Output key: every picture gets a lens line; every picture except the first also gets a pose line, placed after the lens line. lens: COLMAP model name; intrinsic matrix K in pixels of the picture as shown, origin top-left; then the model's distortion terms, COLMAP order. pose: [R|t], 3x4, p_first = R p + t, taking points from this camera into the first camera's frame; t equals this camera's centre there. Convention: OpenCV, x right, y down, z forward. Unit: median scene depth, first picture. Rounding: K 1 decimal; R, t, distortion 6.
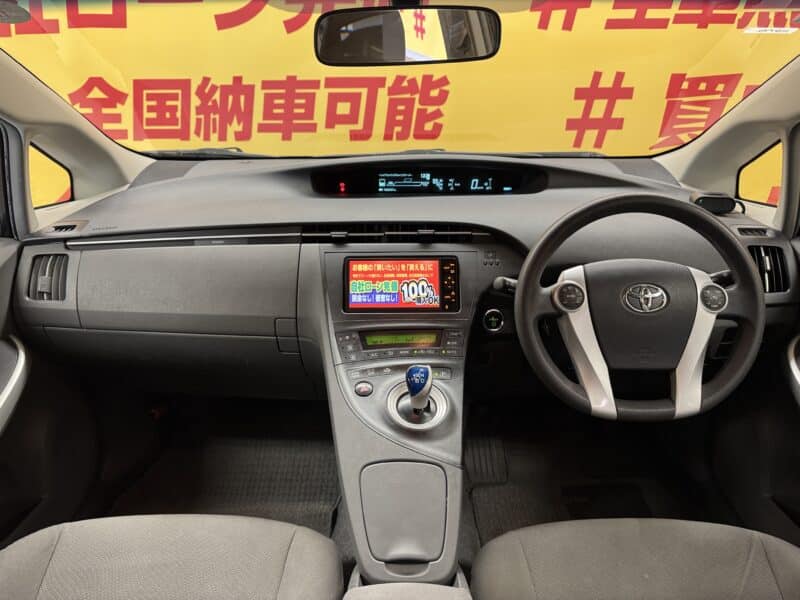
lens RADIAL K [[560.0, 0, 400.0], [0, 560.0, 300.0], [0, 0, 1]] dist [0.134680, -0.224044]
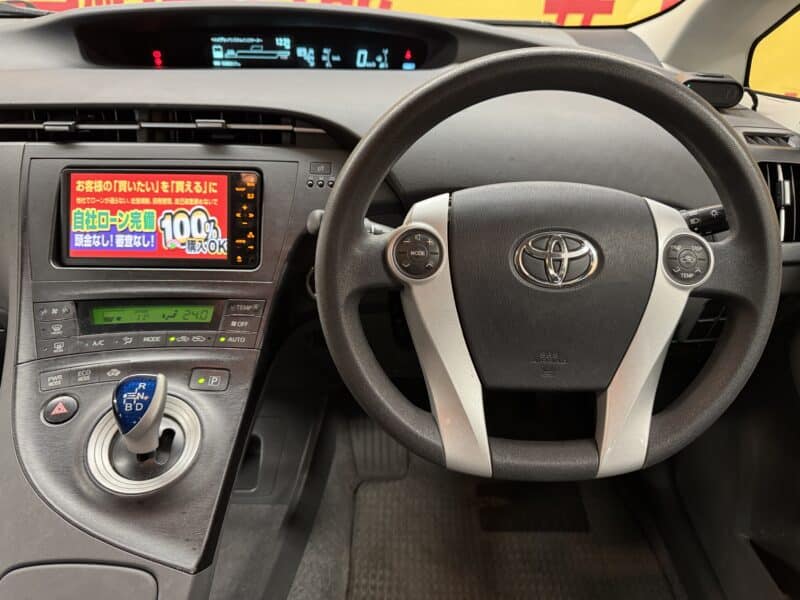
lens RADIAL K [[564.8, 0, 400.0], [0, 564.8, 300.0], [0, 0, 1]] dist [0.036983, -0.074978]
pose [[0.999782, 0.016148, 0.013203, 0.239779], [-0.017946, 0.988534, 0.149927, -0.035519], [-0.010630, -0.150131, 0.988609, 0.414050]]
